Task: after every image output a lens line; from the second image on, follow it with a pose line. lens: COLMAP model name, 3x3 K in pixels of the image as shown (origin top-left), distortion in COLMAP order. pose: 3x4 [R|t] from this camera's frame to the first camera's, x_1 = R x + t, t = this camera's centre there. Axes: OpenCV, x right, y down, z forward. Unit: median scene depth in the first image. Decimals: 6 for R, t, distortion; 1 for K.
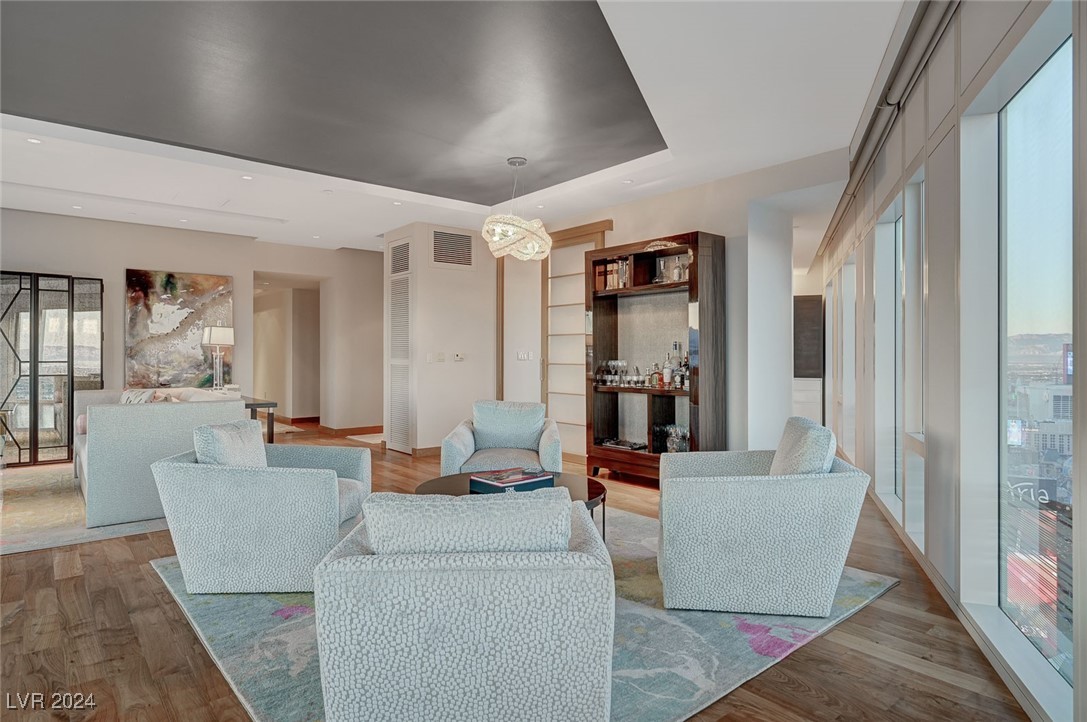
lens RADIAL K [[622.3, 0, 542.4], [0, 622.3, 352.5], [0, 0, 1]] dist [-0.001090, 0.001747]
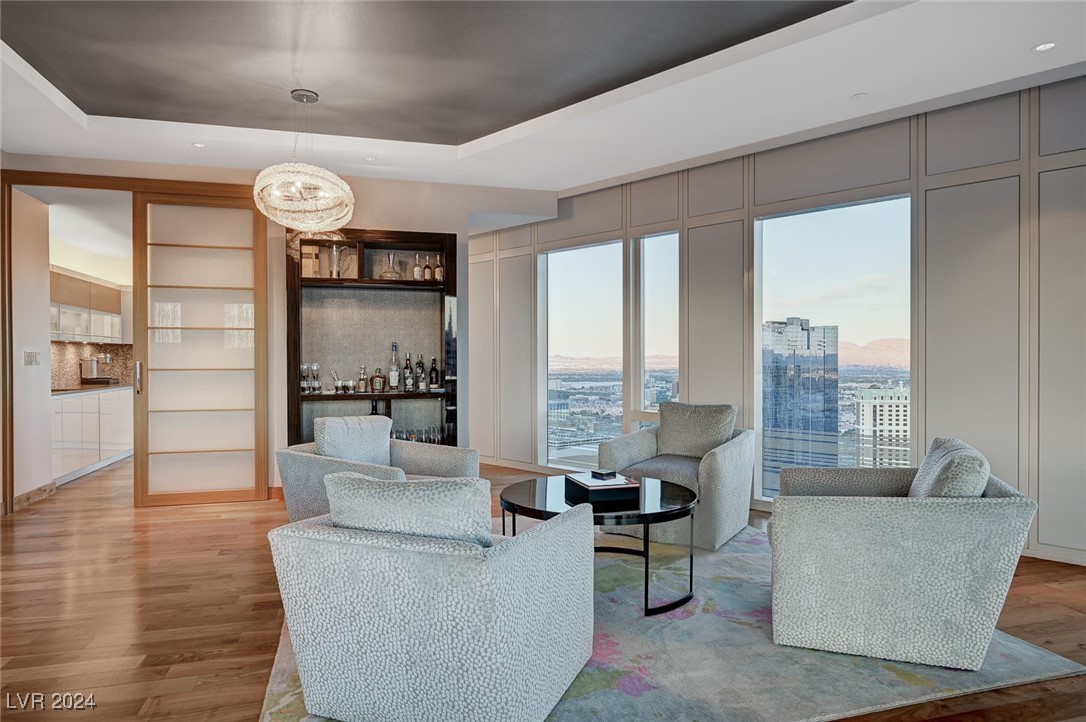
lens RADIAL K [[660.5, 0, 546.6], [0, 660.5, 359.6], [0, 0, 1]] dist [0.006333, -0.000093]
pose [[0.402927, -0.004016, 0.915223, -0.522038], [-0.000246, 0.999990, 0.004496, 0.003335], [-0.915232, -0.002037, 0.402922, 0.334338]]
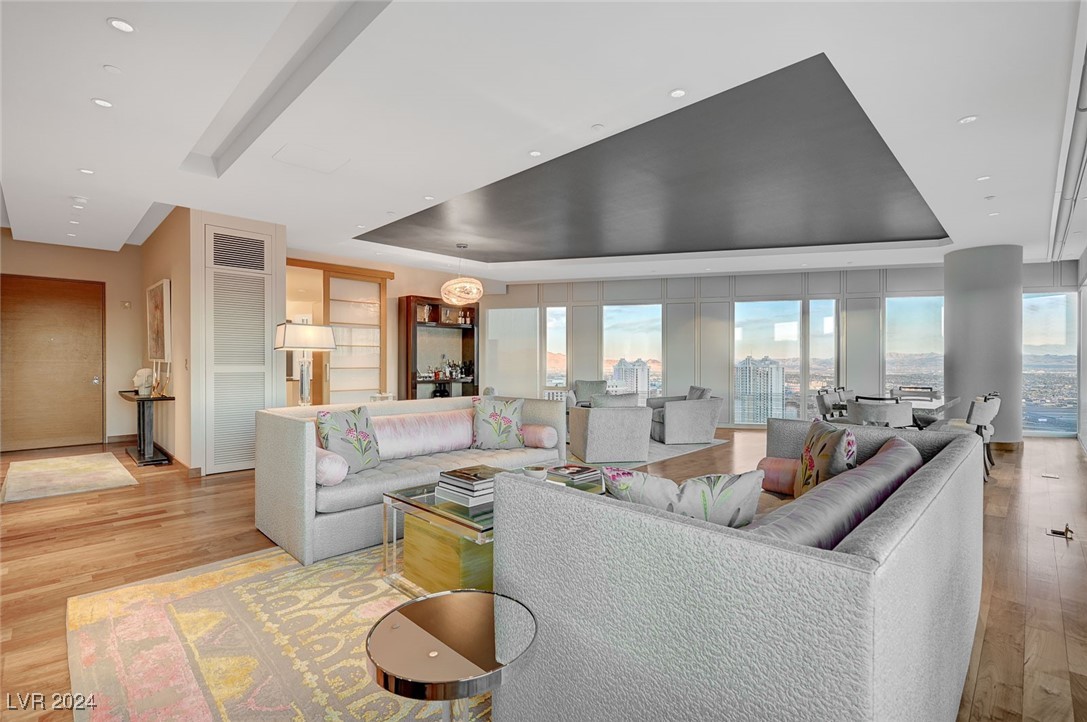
lens RADIAL K [[500.2, 0, 541.0], [0, 500.2, 364.9], [0, 0, 1]] dist [0.001004, 0.000196]
pose [[-0.101541, -0.005489, 0.994816, -1.123574], [0.000283, 0.999985, 0.005546, 0.005761], [-0.994831, 0.000845, -0.101538, 0.744612]]
